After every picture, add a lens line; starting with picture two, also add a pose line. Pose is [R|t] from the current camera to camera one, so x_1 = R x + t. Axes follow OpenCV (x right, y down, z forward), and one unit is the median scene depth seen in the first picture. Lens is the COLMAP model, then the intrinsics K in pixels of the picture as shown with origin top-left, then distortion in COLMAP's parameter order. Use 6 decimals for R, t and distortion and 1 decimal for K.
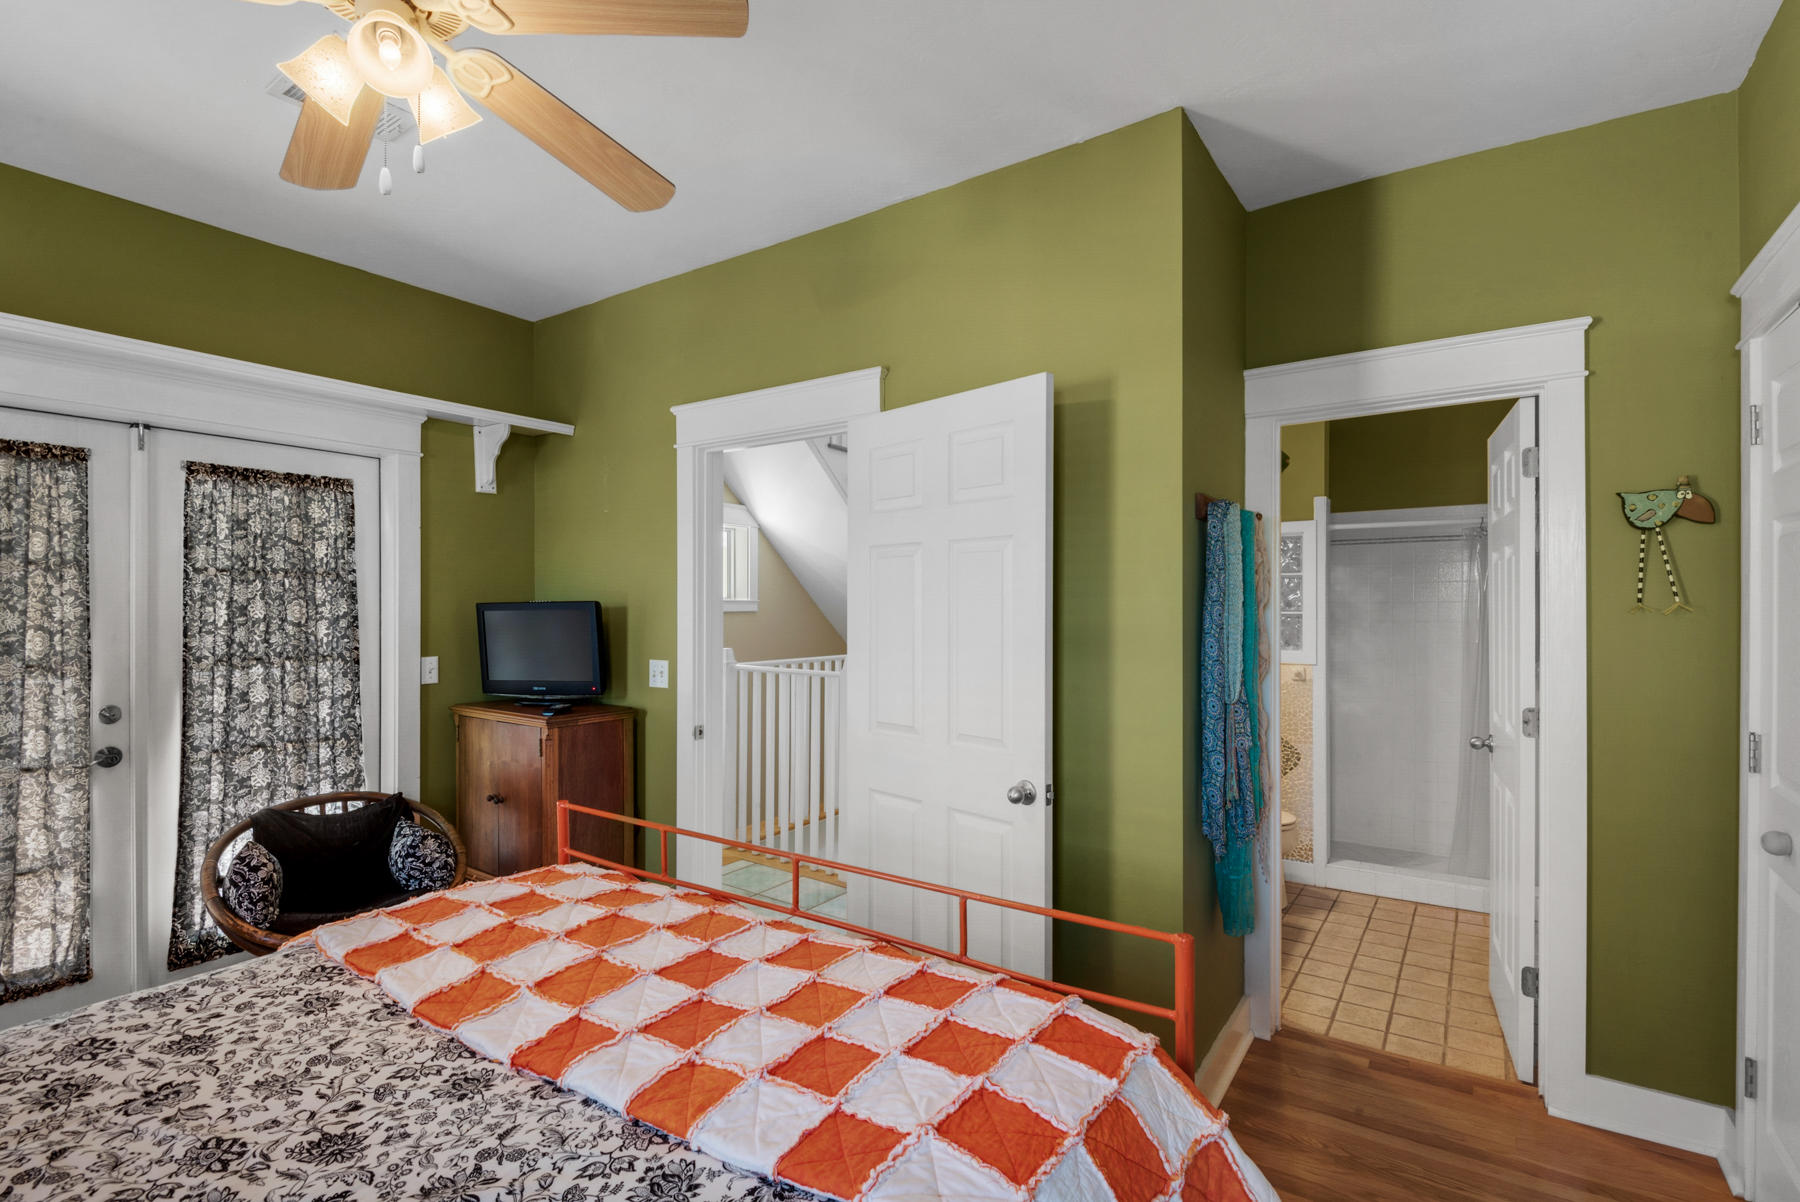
lens RADIAL K [[862.7, 0, 900.1], [0, 862.7, 610.5], [0, 0, 1]] dist [0.007671, -0.006067]
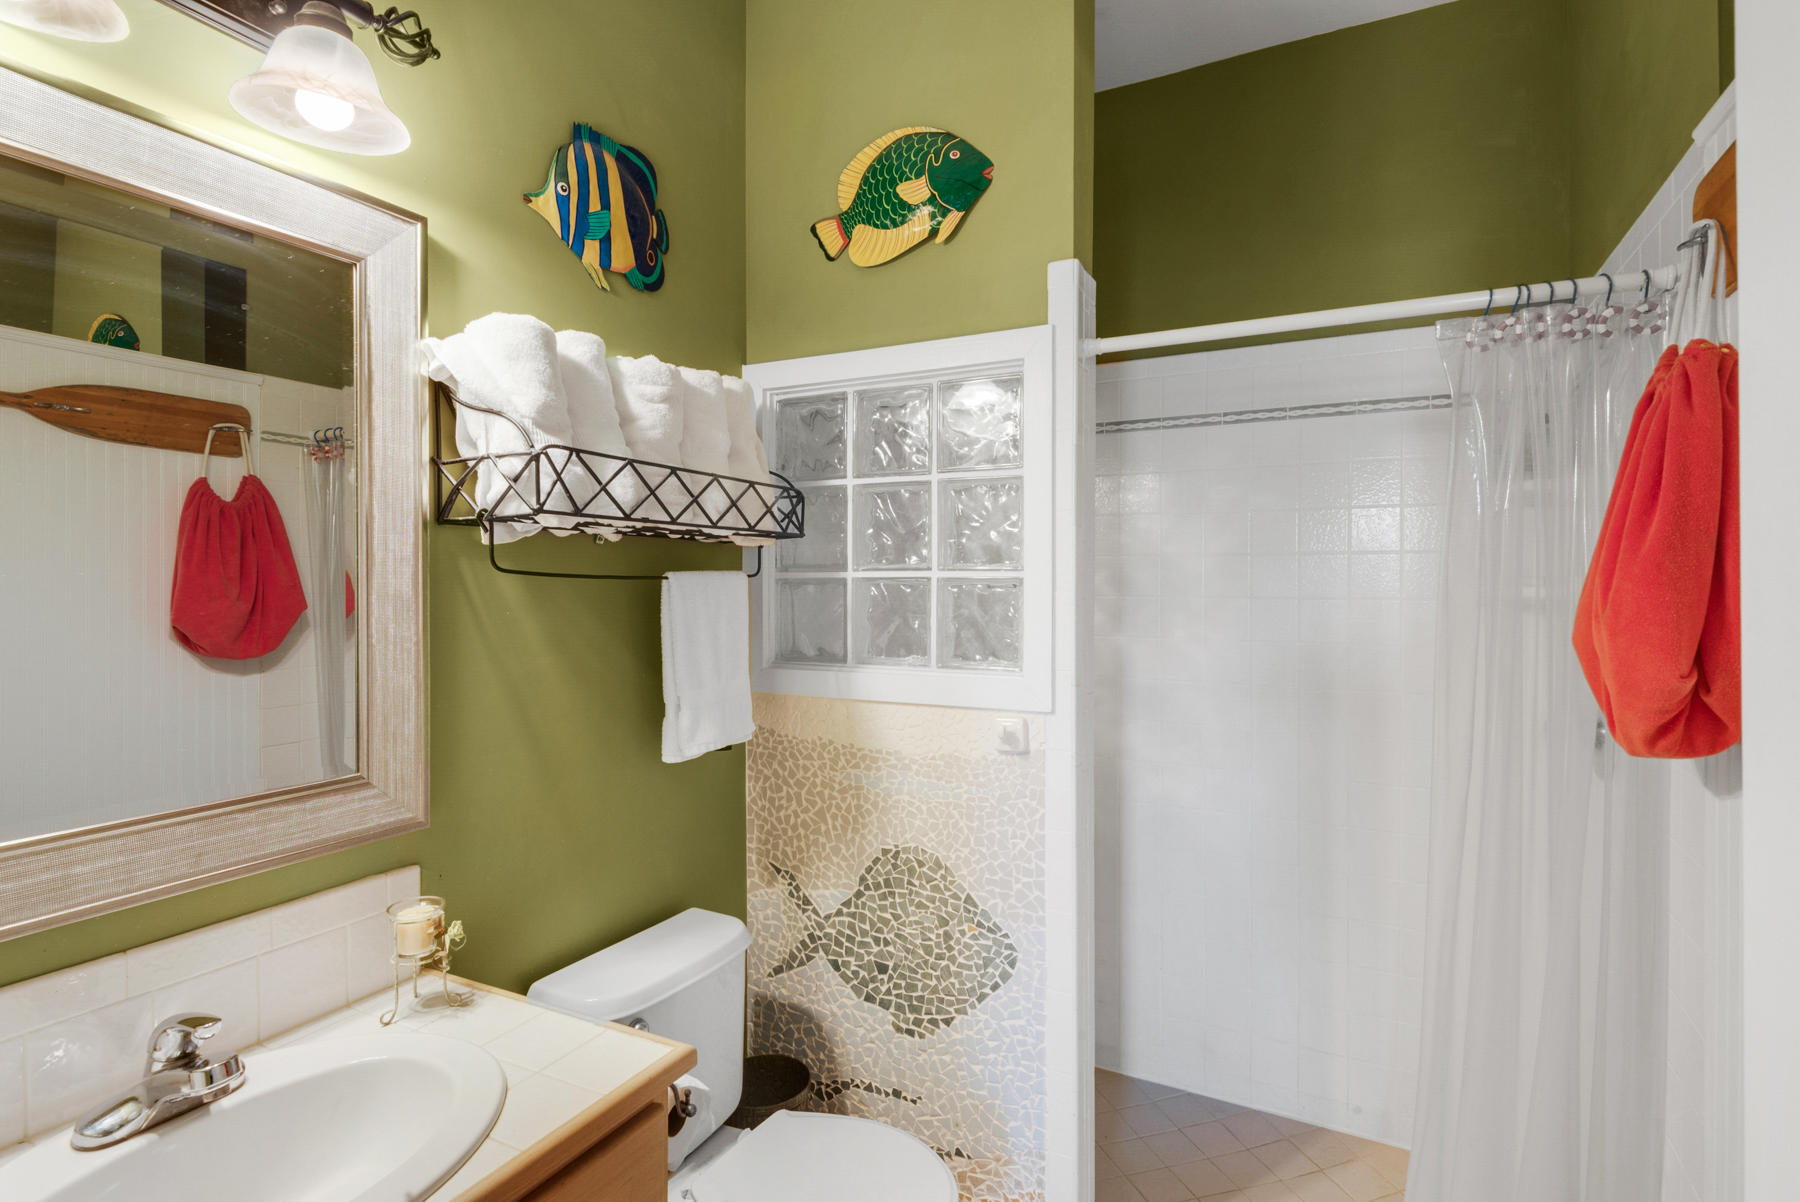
lens RADIAL K [[906.1, 0, 899.3], [0, 906.1, 593.3], [0, 0, 1]] dist [0.000818, 0.000183]
pose [[0.992725, -0.003264, 0.120360, 0.366282], [0.003078, 0.999994, 0.001733, 0.010490], [-0.120365, -0.001350, 0.992729, 0.615208]]
